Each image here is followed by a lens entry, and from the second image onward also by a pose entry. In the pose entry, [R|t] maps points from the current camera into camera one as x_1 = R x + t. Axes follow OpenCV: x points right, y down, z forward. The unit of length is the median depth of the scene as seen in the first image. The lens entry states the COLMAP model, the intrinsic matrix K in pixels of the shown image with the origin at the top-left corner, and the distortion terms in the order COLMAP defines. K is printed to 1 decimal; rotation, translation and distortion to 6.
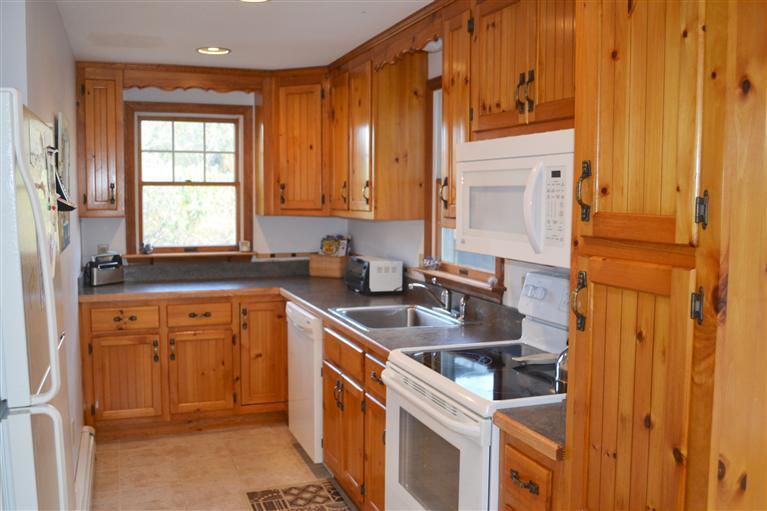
lens RADIAL K [[734.6, 0, 381.1], [0, 734.6, 255.5], [0, 0, 1]] dist [-0.070193, 0.000000]
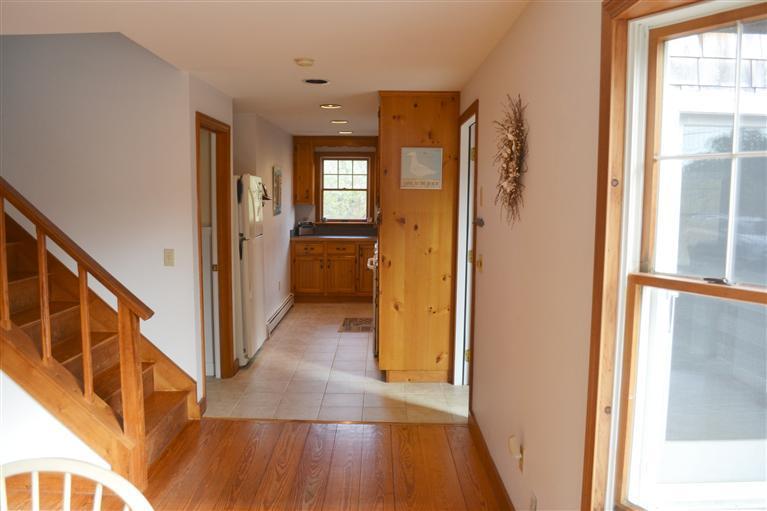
lens RADIAL K [[621.5, 0, 385.1], [0, 621.5, 256.8], [0, 0, 1]] dist [-0.082925, 0.001221]
pose [[0.942594, 0.038665, -0.331696, 0.505739], [-0.033225, 0.999204, 0.022058, 0.058966], [0.332285, -0.009771, 0.943128, -0.739887]]
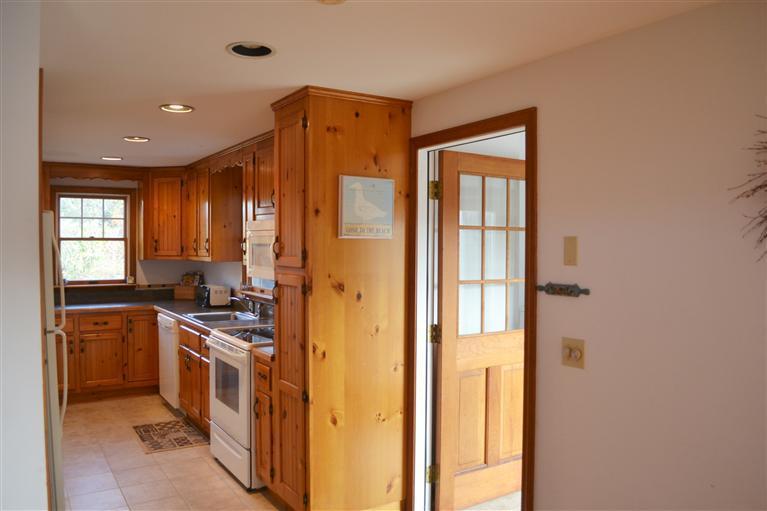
lens RADIAL K [[621.5, 0, 384.7], [0, 621.5, 254.2], [0, 0, 1]] dist [-0.082925, 0.001221]
pose [[0.977185, -0.004991, 0.212329, 0.069055], [0.018659, 0.997876, -0.062418, 0.026286], [-0.211566, 0.064956, 0.975203, -0.407519]]
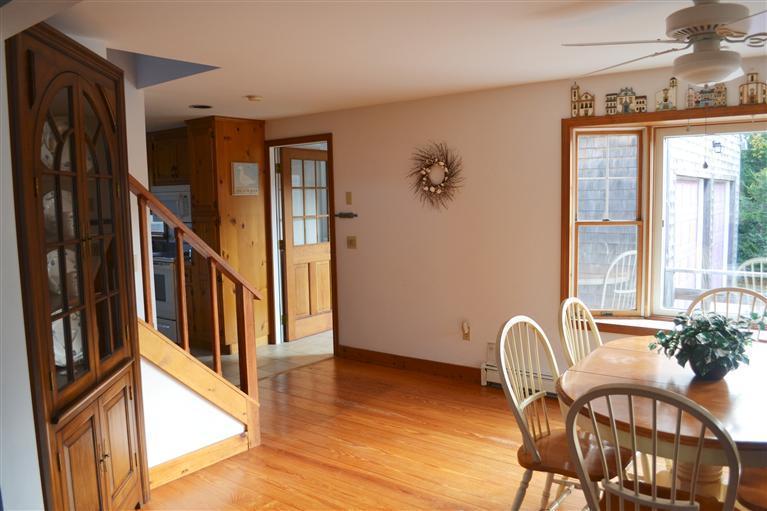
lens RADIAL K [[621.5, 0, 385.5], [0, 621.5, 258.7], [0, 0, 1]] dist [-0.082925, 0.001221]
pose [[0.848395, -0.074946, 0.524031, -0.263422], [0.067735, 0.997159, 0.032951, 0.078677], [-0.525012, 0.007540, 0.851061, -1.025803]]
